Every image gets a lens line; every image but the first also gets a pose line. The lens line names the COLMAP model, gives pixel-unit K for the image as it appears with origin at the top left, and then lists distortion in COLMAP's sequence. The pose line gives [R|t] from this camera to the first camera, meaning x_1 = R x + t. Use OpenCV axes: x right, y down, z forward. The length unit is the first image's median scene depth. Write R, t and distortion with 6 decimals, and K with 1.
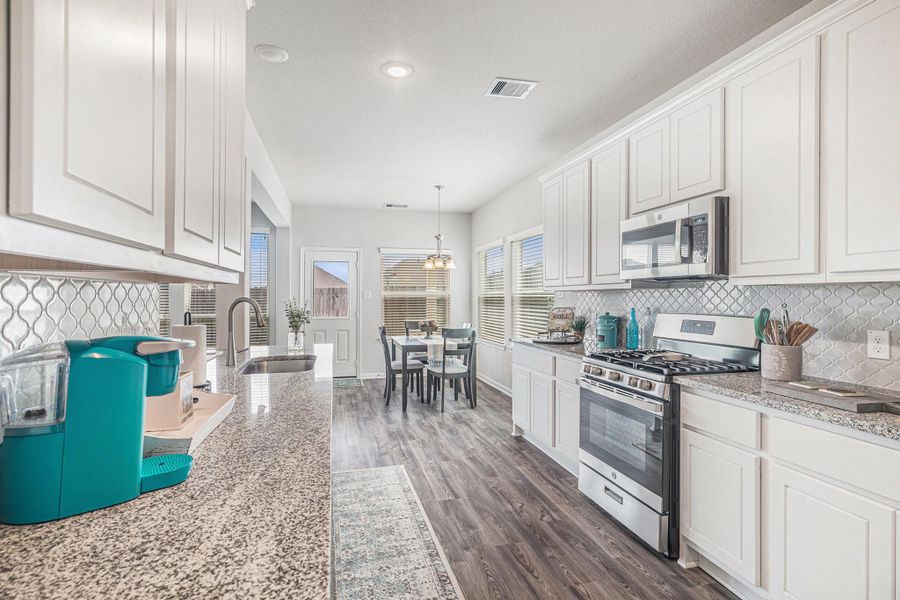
lens RADIAL K [[436.4, 0, 450.0], [0, 436.4, 300.0], [0, 0, 1]] dist [-0.000254, -0.000076]
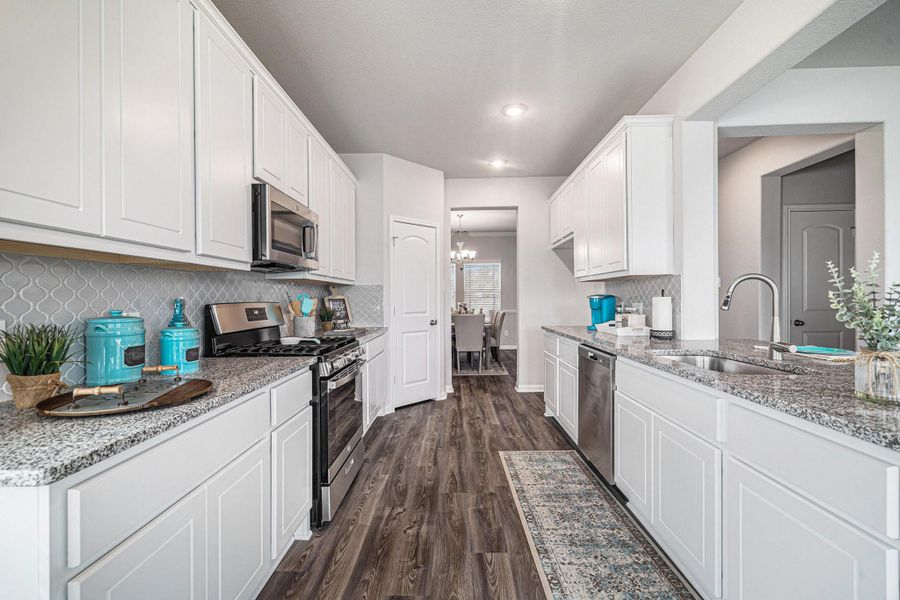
lens RADIAL K [[382.2, 0, 450.0], [0, 382.2, 300.0], [0, 0, 1]] dist [-0.000117, 0.000025]
pose [[-0.962697, 0.012669, 0.270285, -0.126557], [0.015493, 0.999845, 0.008319, 0.029260], [-0.270138, 0.012196, -0.962744, 1.824963]]
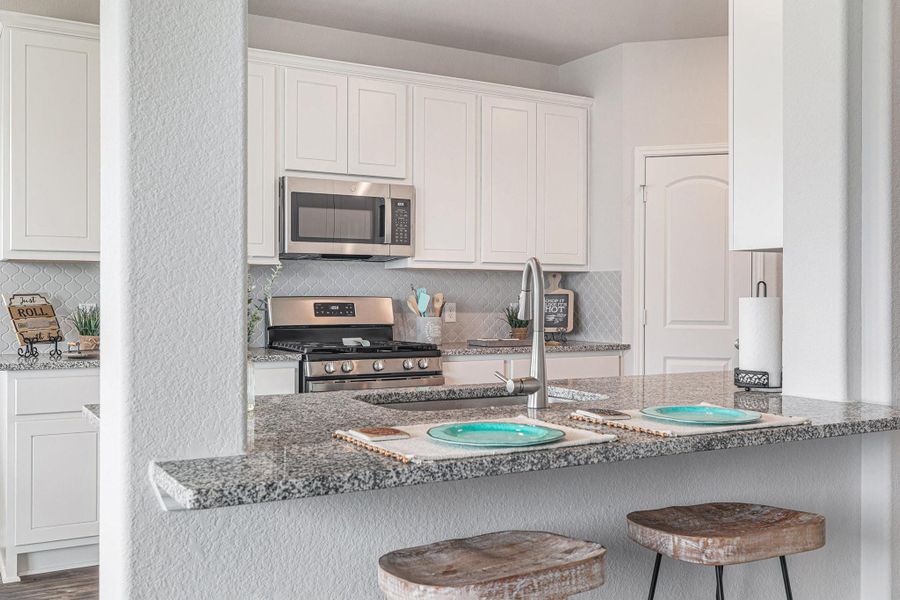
lens RADIAL K [[854.8, 0, 450.0], [0, 854.8, 300.0], [0, 0, 1]] dist [-0.004452, 0.001643]
pose [[-0.267625, -0.003028, 0.963518, -1.327366], [0.002062, 0.999991, 0.003716, 0.036355], [-0.963521, 0.002981, -0.267616, 1.307915]]
